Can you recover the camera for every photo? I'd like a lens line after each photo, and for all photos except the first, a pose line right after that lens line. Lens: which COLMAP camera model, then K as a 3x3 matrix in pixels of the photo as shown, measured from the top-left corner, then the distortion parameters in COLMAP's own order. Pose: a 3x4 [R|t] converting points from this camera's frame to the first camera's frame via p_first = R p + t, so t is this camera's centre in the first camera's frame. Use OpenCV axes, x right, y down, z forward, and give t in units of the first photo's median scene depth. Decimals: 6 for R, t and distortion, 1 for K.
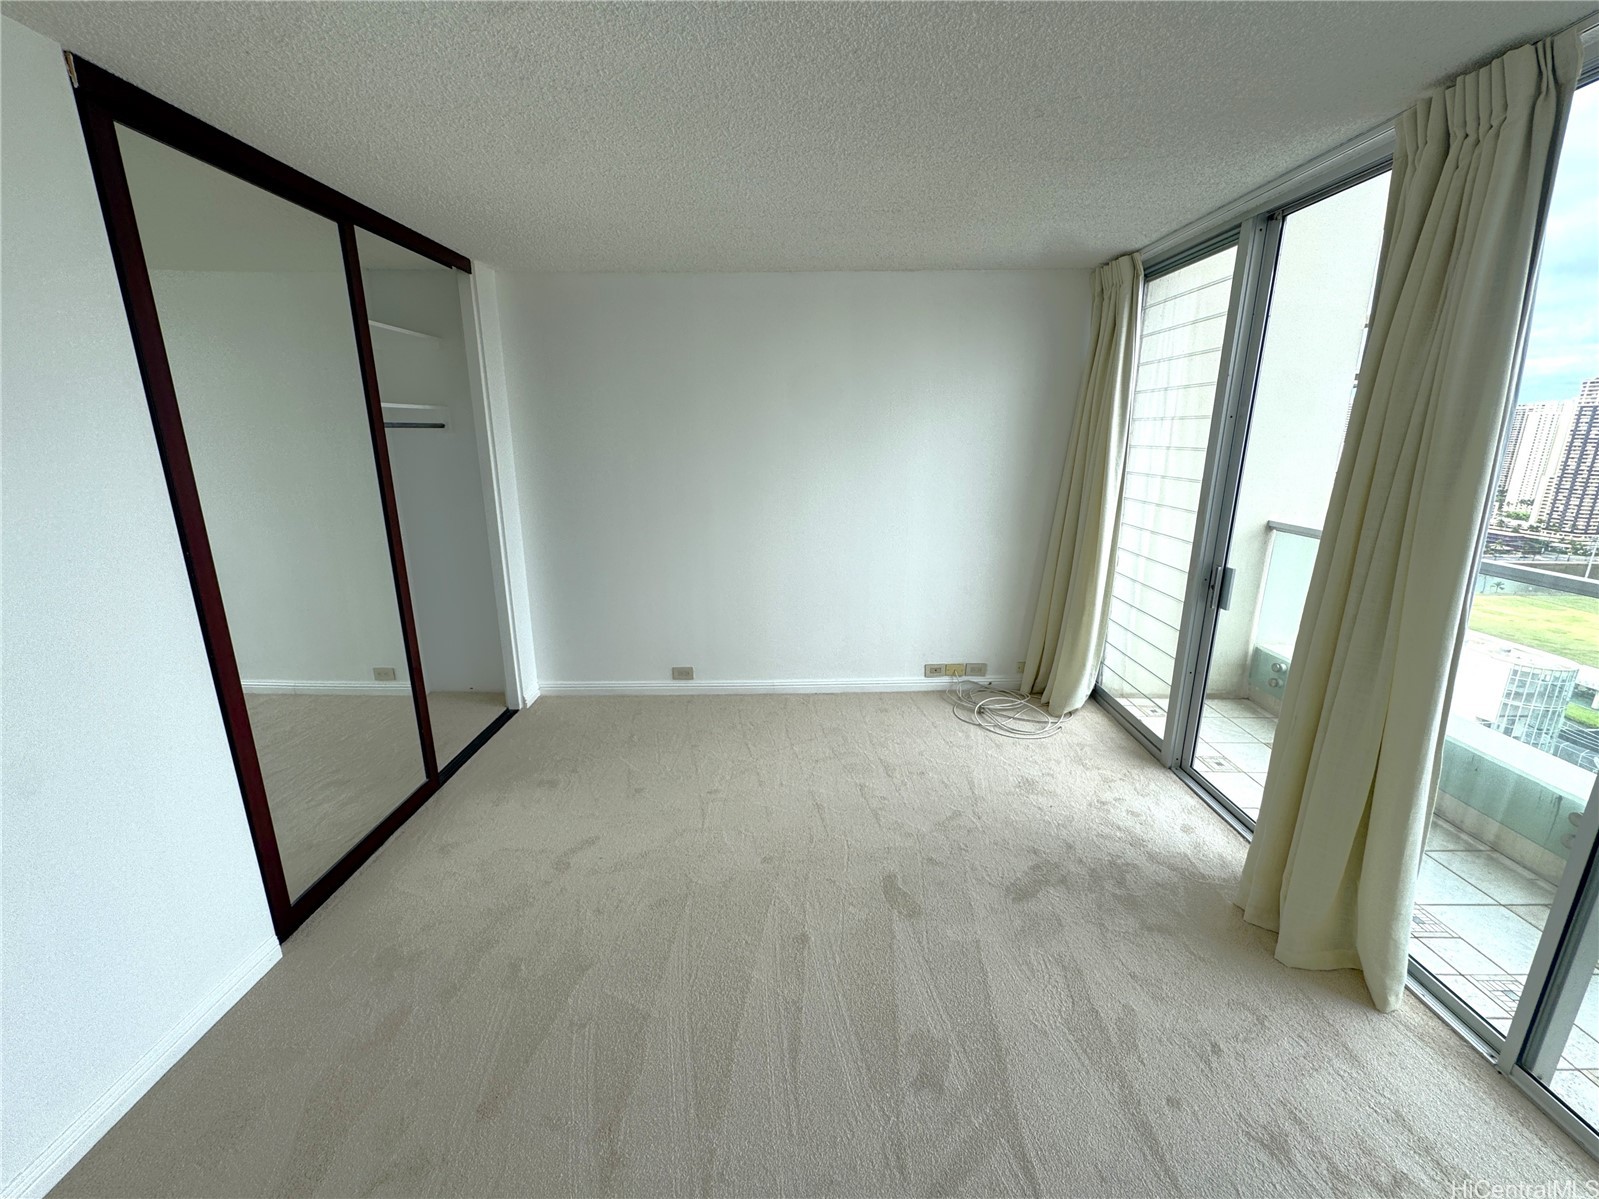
lens RADIAL K [[643.3, 0, 802.4], [0, 643.3, 598.3], [0, 0, 1]] dist [-0.000873, -0.000490]
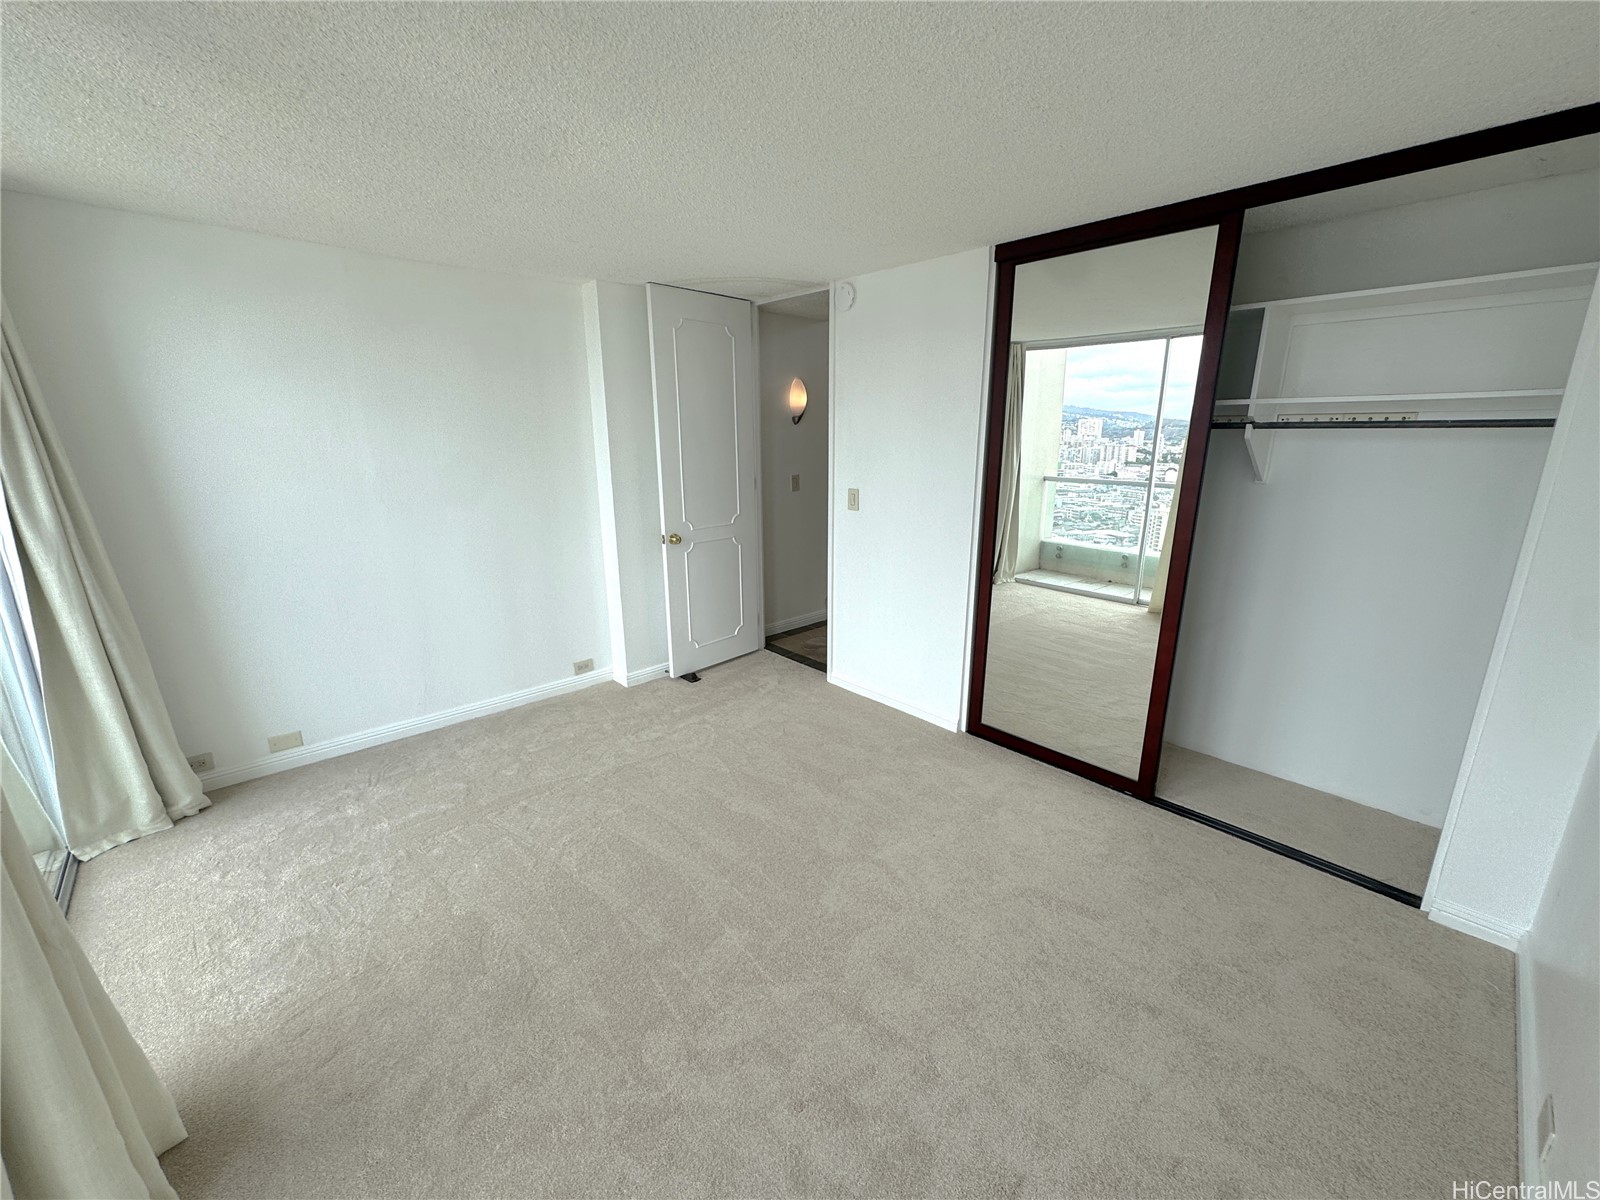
lens RADIAL K [[643.7, 0, 803.7], [0, 643.7, 601.3], [0, 0, 1]] dist [-0.000873, -0.000490]
pose [[-0.736430, 0.167691, -0.655401, 0.454114], [-0.171546, 0.890840, 0.420685, -0.332197], [0.654402, 0.422237, -0.627275, 1.302739]]
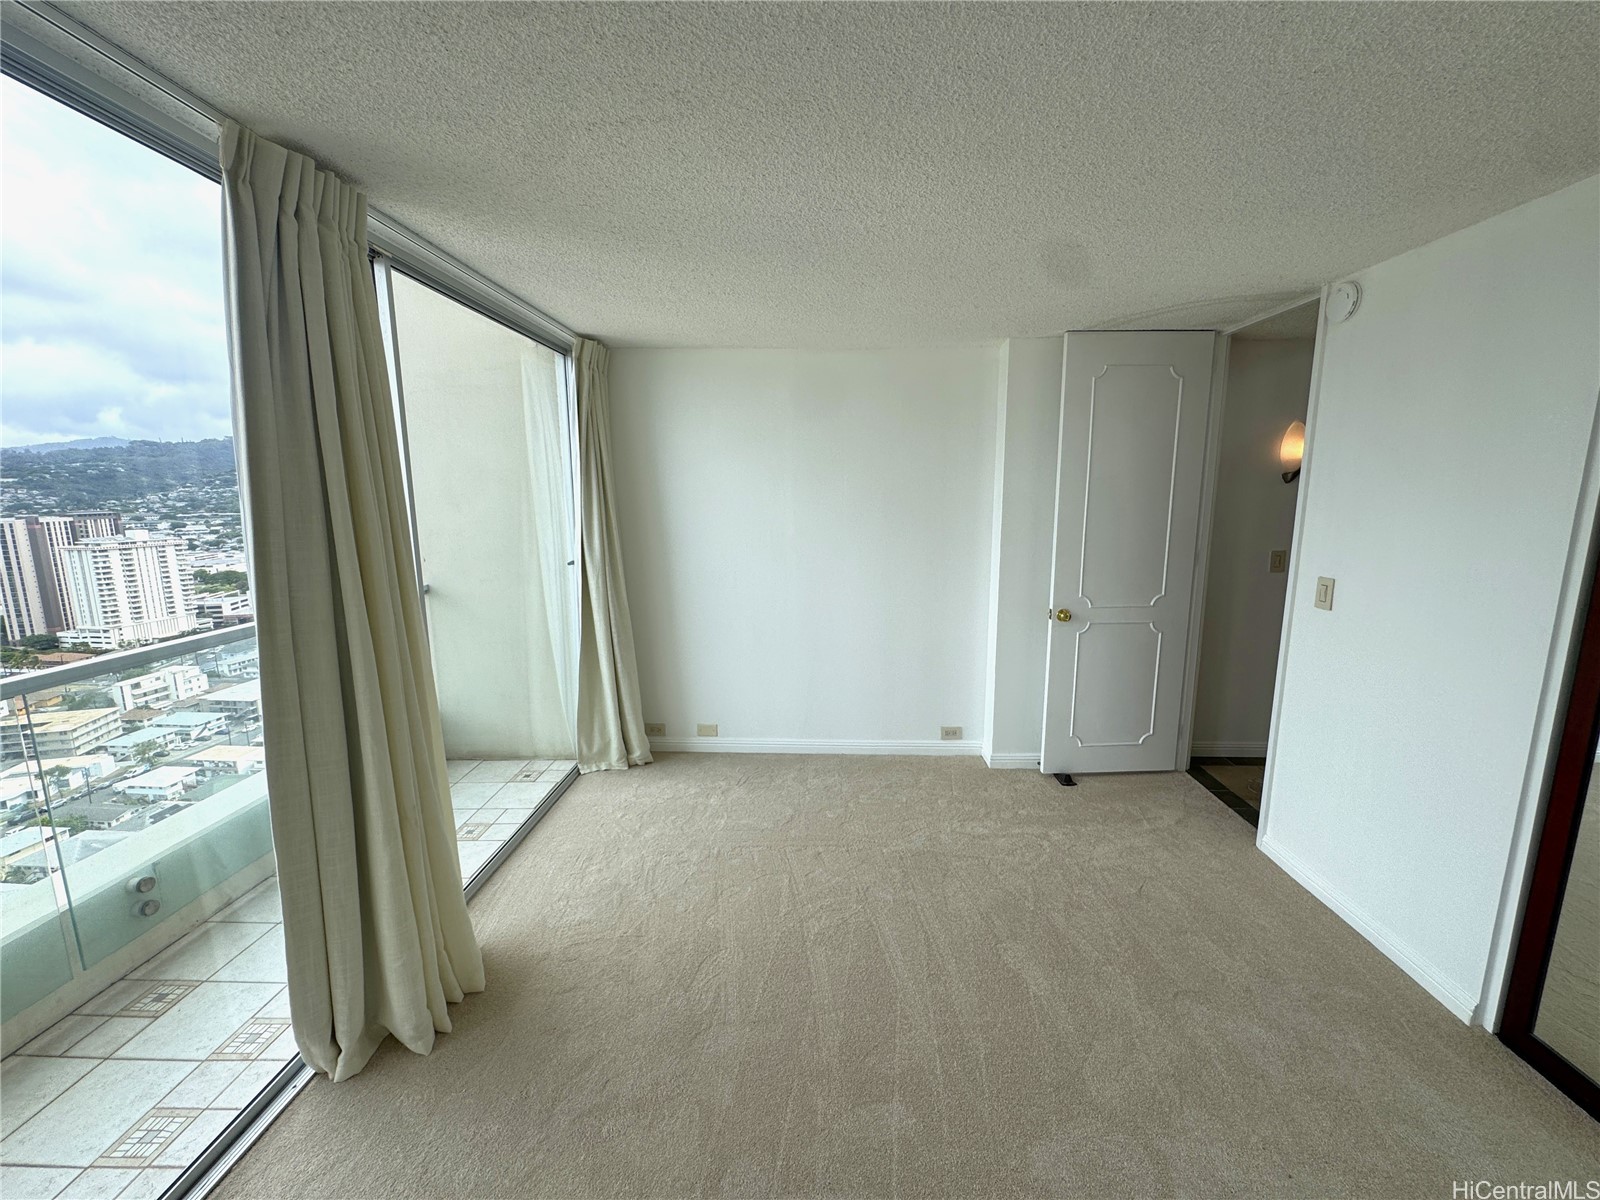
lens RADIAL K [[643.7, 0, 801.1], [0, 643.7, 599.9], [0, 0, 1]] dist [-0.000873, -0.000490]
pose [[-0.998815, -0.010103, 0.047610, 0.127350], [0.010134, 0.913612, 0.406461, -0.340891], [-0.047603, 0.406462, -0.912427, 1.301457]]
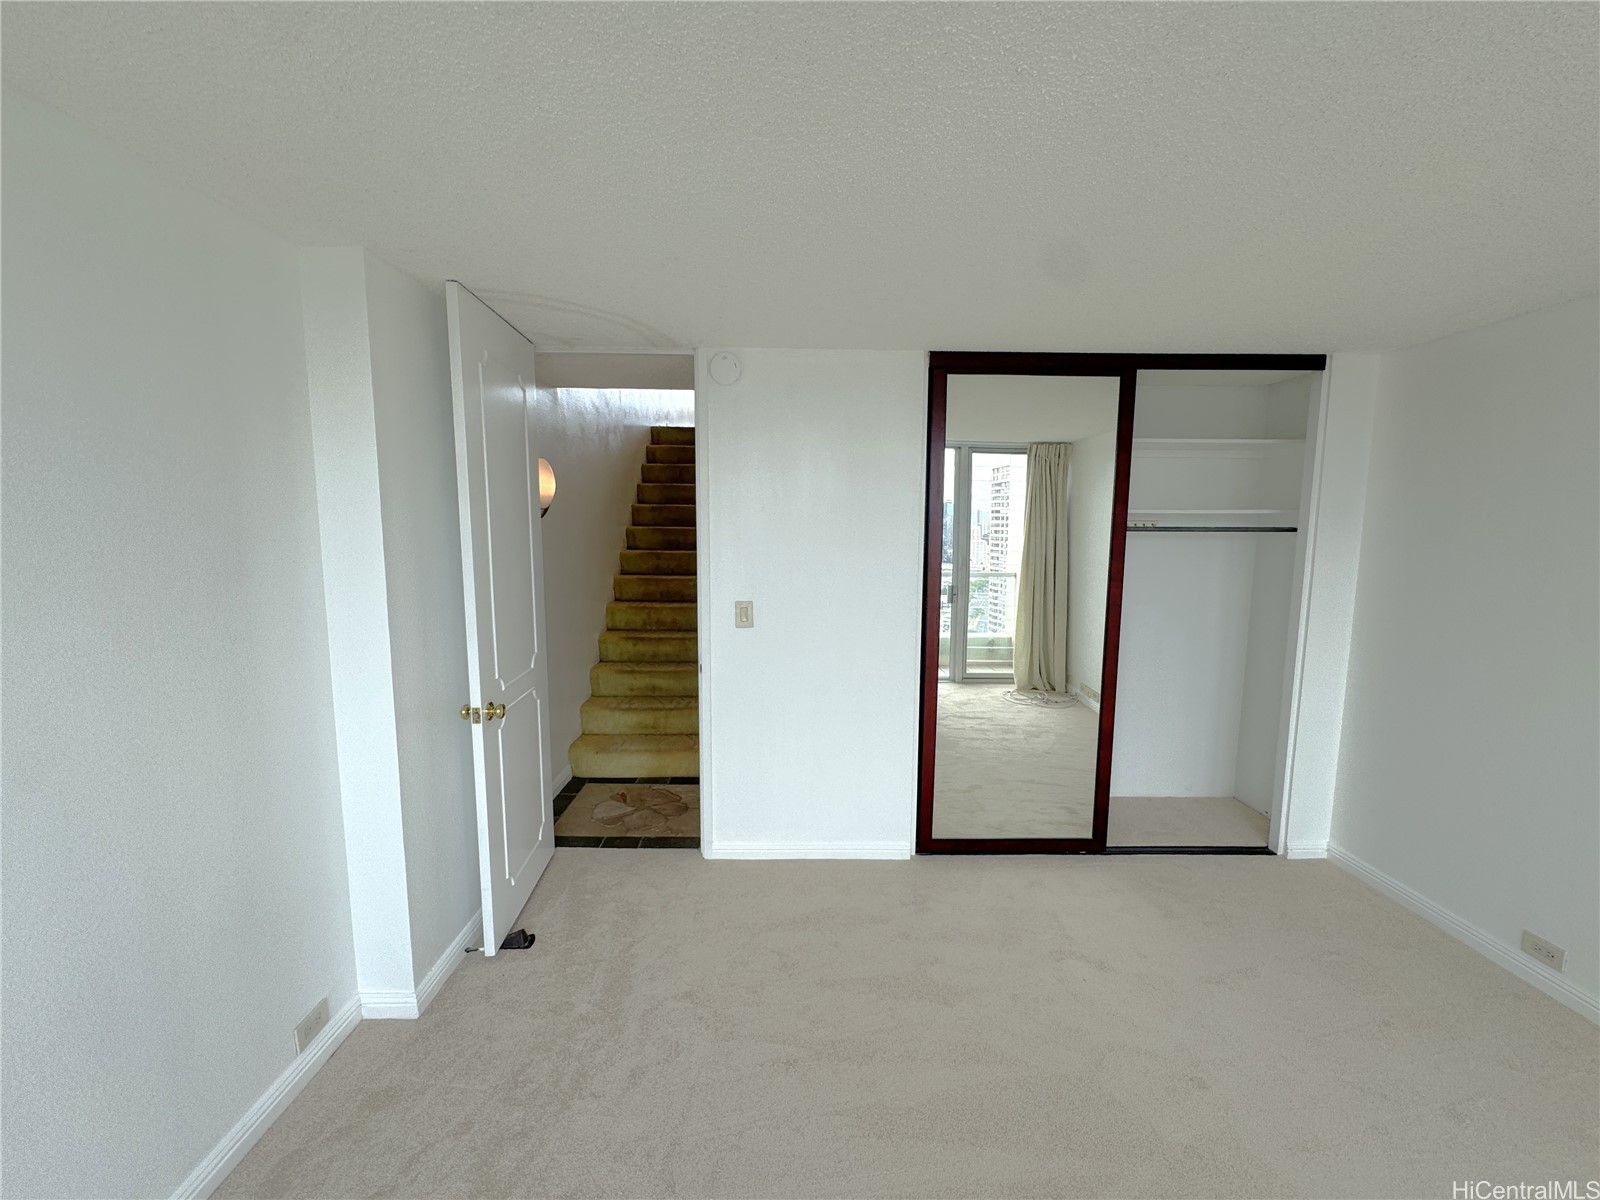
lens RADIAL K [[643.7, 0, 805.2], [0, 643.7, 600.4], [0, 0, 1]] dist [-0.000873, -0.000490]
pose [[0.015262, 0.110227, -0.993789, 0.525498], [-0.256783, 0.961003, 0.102647, -0.113383], [0.966349, 0.253622, 0.042971, 0.408950]]
